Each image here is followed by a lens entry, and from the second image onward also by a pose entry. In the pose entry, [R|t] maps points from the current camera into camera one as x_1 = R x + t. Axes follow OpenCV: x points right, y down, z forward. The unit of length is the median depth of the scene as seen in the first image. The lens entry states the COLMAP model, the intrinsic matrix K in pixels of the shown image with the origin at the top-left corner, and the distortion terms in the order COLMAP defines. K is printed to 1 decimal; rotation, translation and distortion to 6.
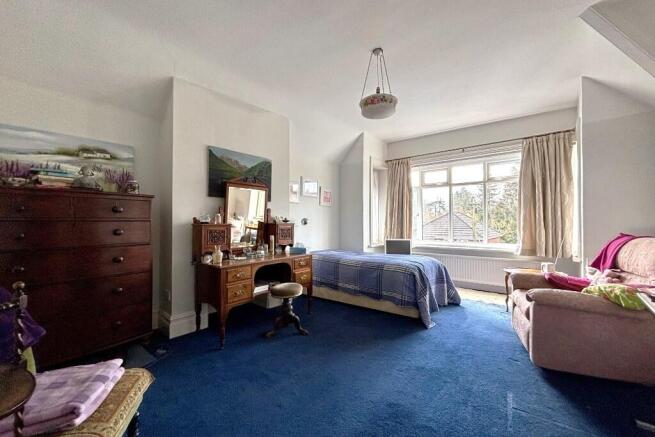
lens RADIAL K [[265.3, 0, 329.1], [0, 265.3, 219.5], [0, 0, 1]] dist [0.001673, 0.000501]
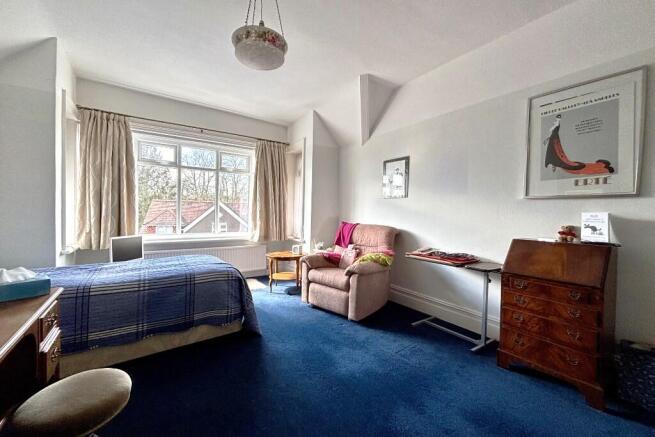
lens RADIAL K [[265.3, 0, 328.2], [0, 265.3, 216.0], [0, 0, 1]] dist [0.001673, 0.000501]
pose [[0.270729, -0.008651, 0.962617, -0.273194], [-0.030641, 0.999376, 0.017598, -0.003927], [-0.962168, -0.034260, 0.270294, 0.379404]]
